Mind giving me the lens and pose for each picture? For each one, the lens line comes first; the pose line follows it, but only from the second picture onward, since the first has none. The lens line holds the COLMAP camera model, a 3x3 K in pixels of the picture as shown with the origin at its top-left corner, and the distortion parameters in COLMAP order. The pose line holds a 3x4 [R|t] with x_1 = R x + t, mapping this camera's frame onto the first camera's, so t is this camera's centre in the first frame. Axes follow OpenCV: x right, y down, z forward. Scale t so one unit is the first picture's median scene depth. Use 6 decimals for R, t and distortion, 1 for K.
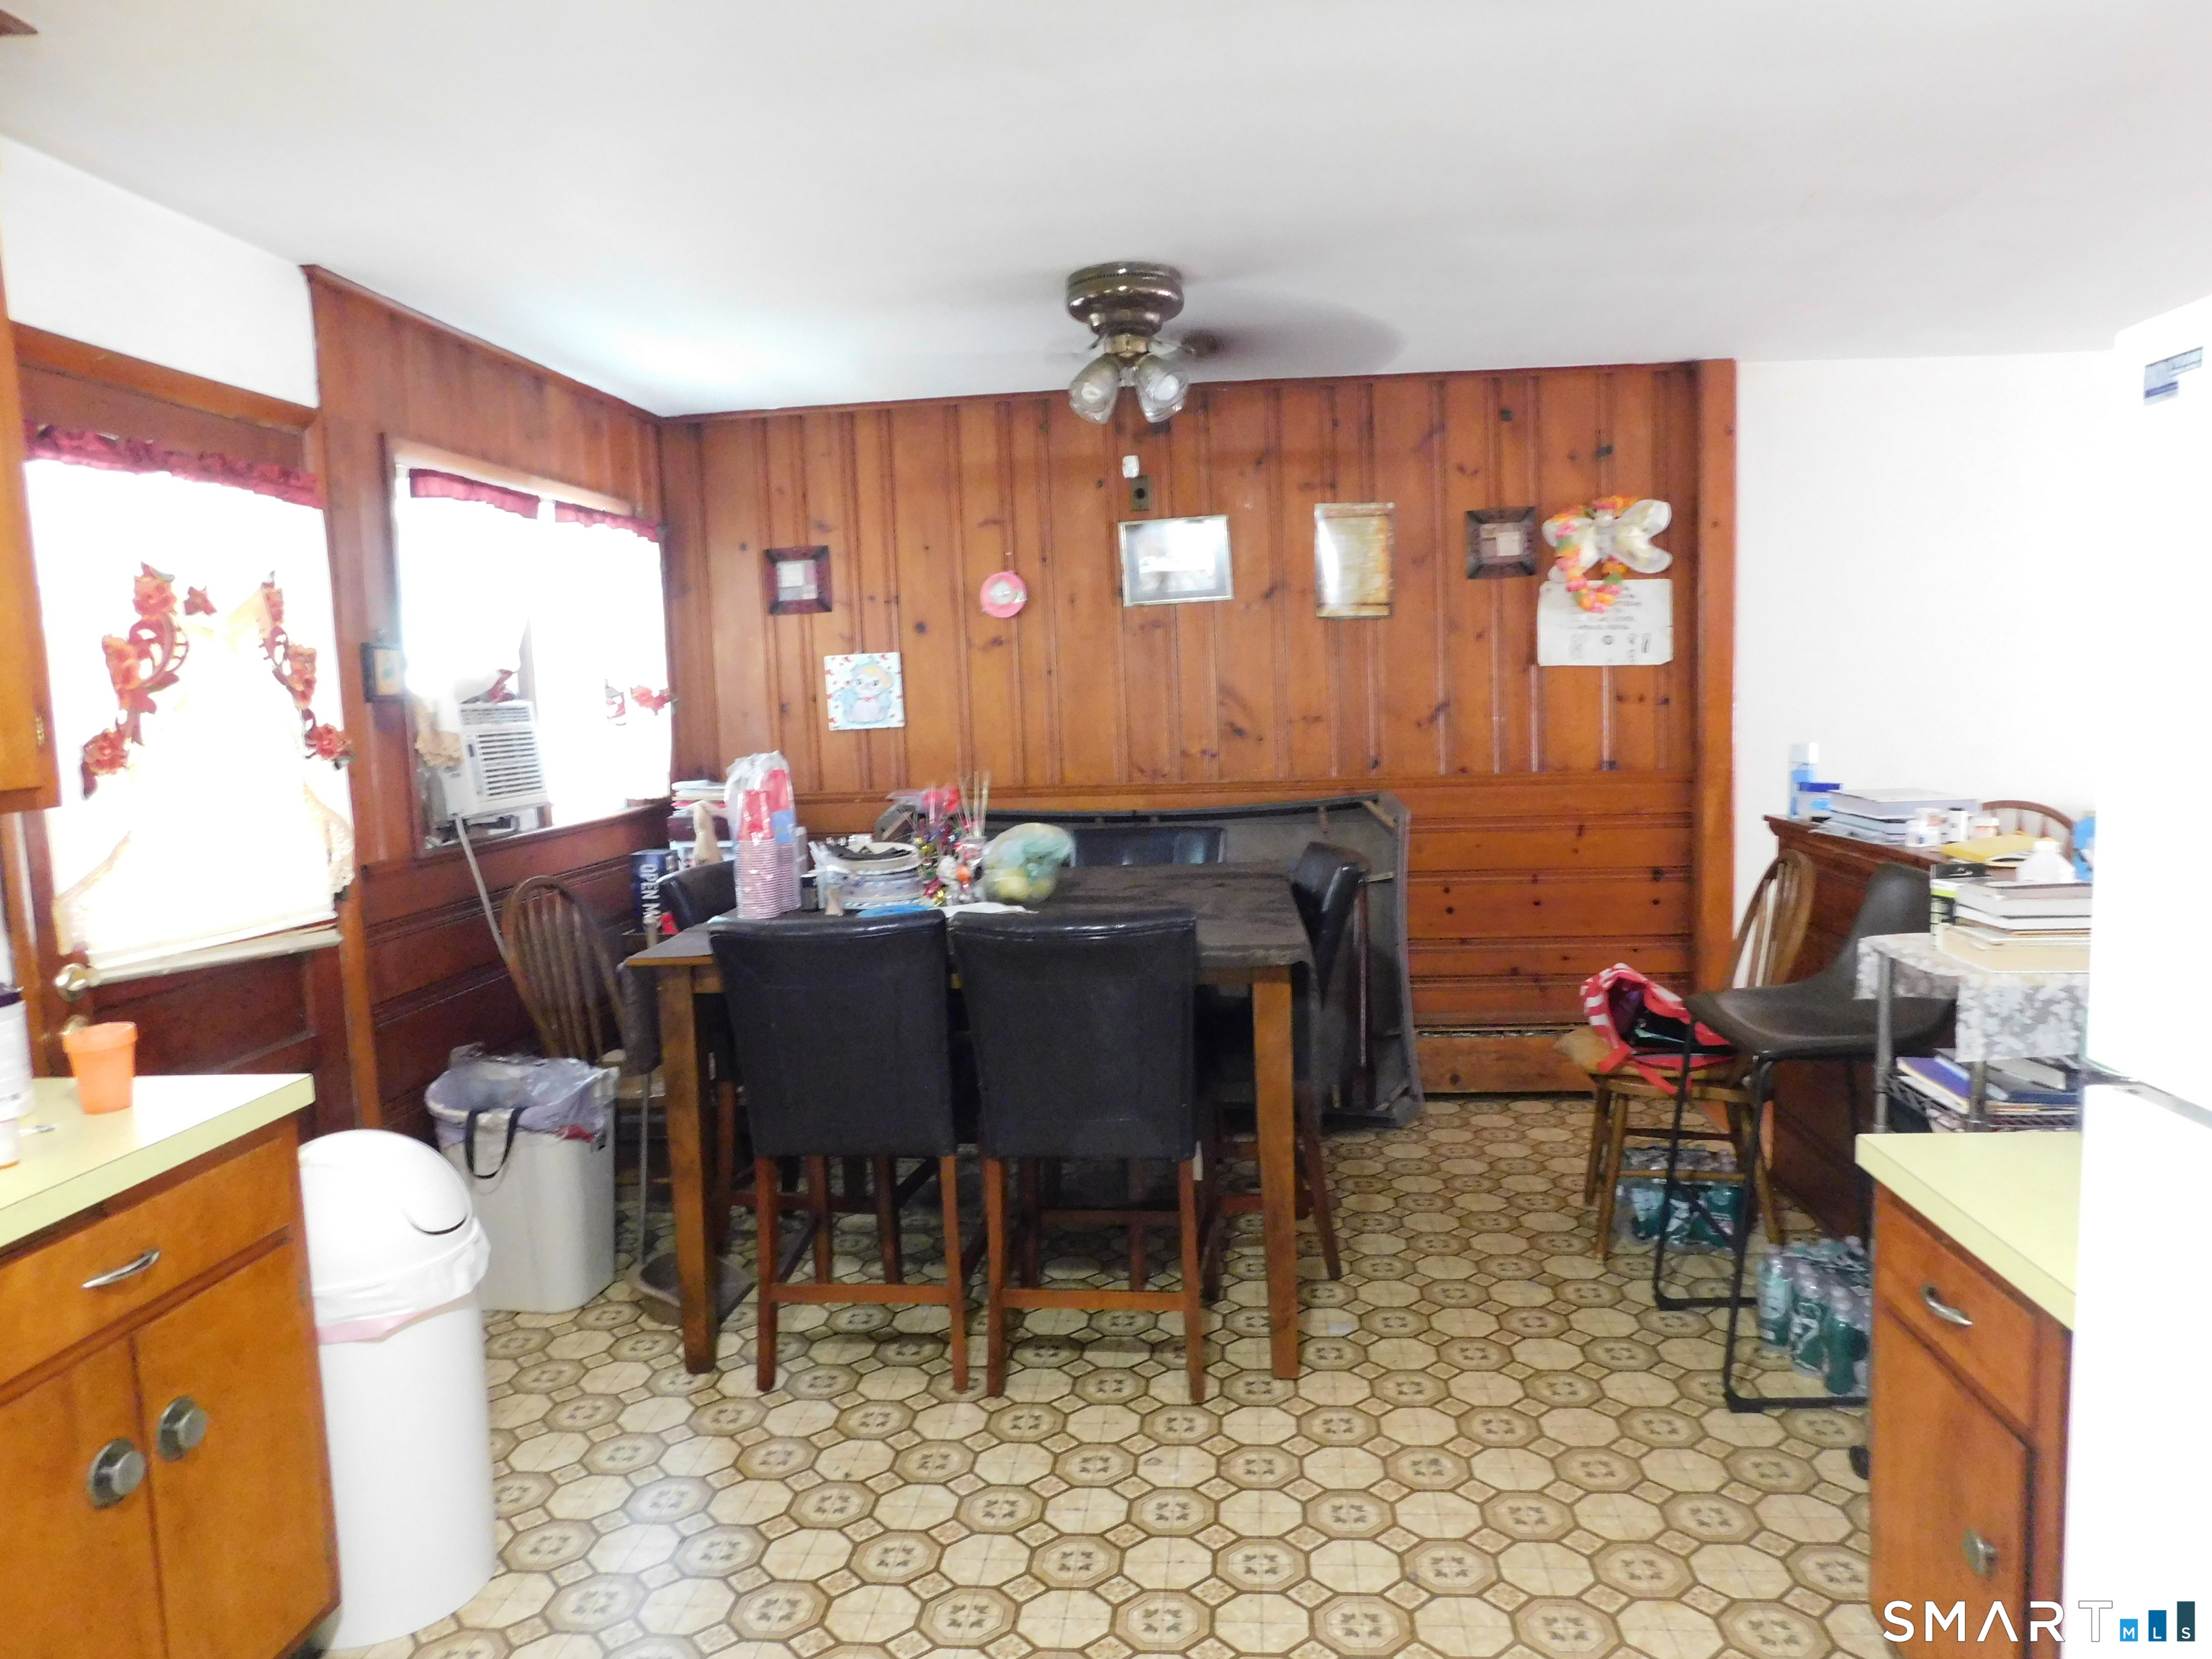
lens RADIAL K [[1460.4, 0, 1106.0], [0, 1460.4, 829.5], [0, 0, 1]] dist [-0.041757, -0.000463]
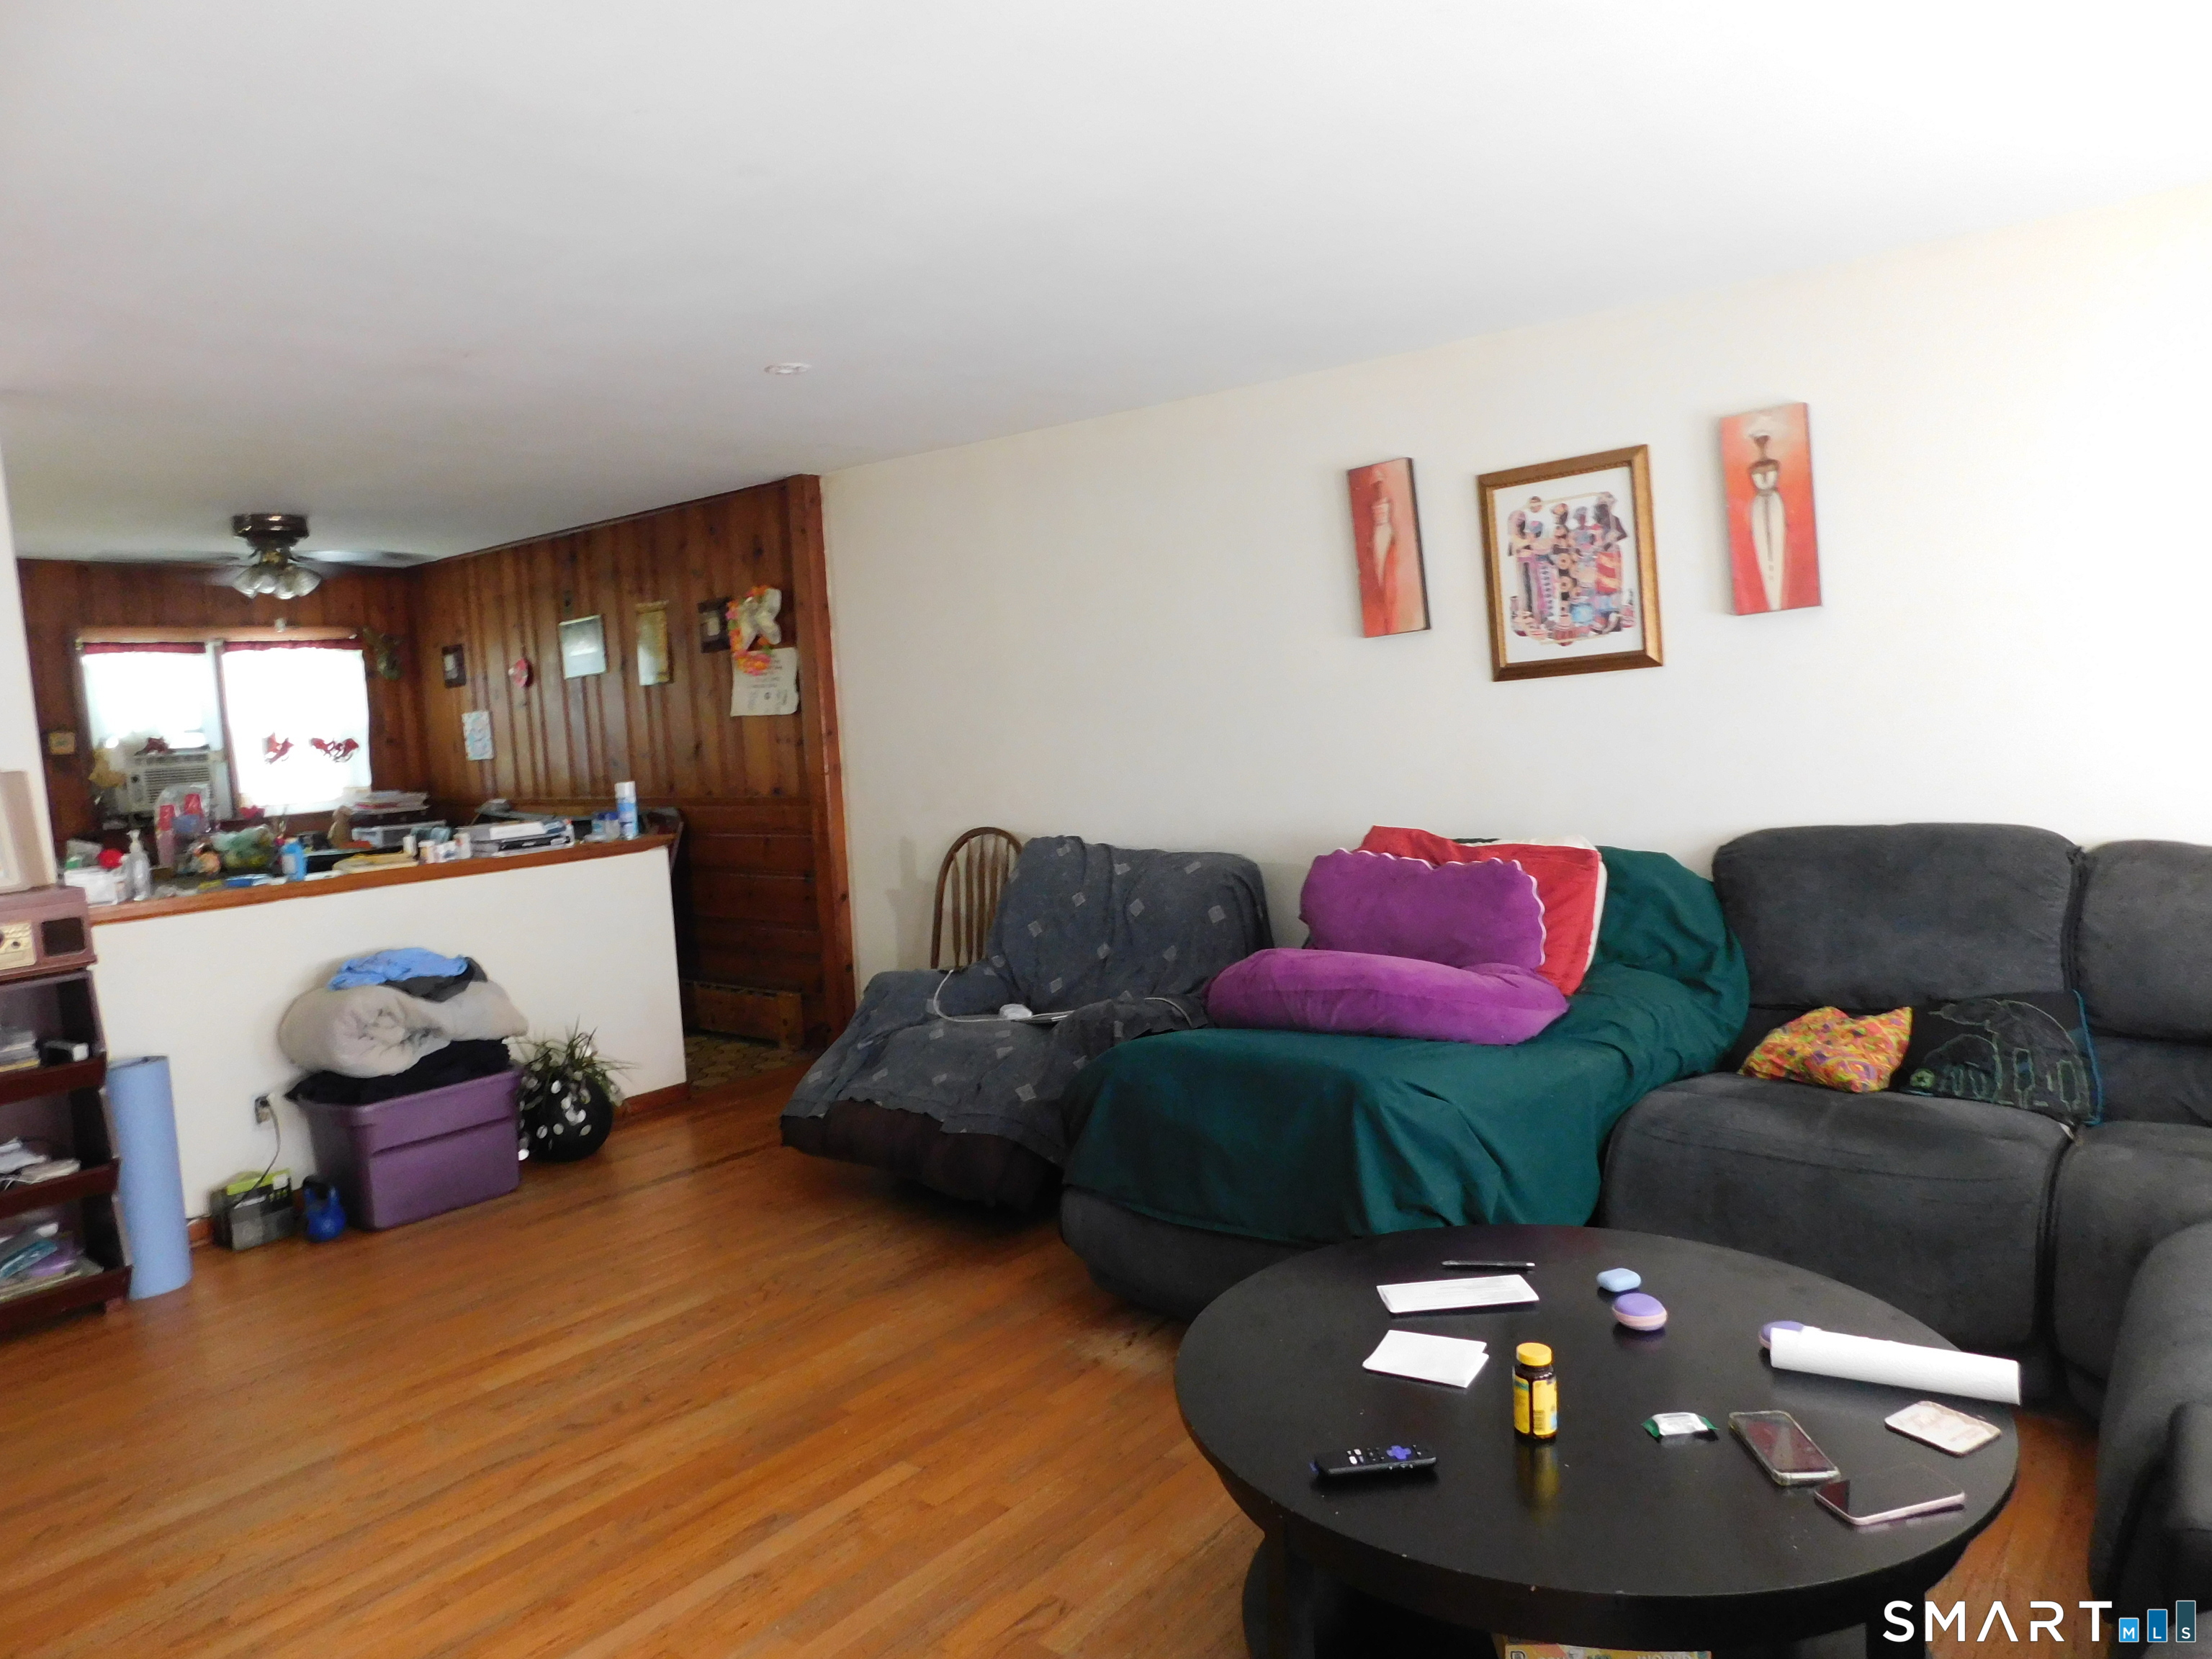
lens RADIAL K [[1460.4, 0, 1106.0], [0, 1460.4, 829.5], [0, 0, 1]] dist [-0.041757, -0.000463]
pose [[0.844017, 0.029171, -0.535522, 1.312978], [-0.024546, 0.999574, 0.015763, -0.038016], [0.535754, -0.000160, 0.844374, 0.052999]]
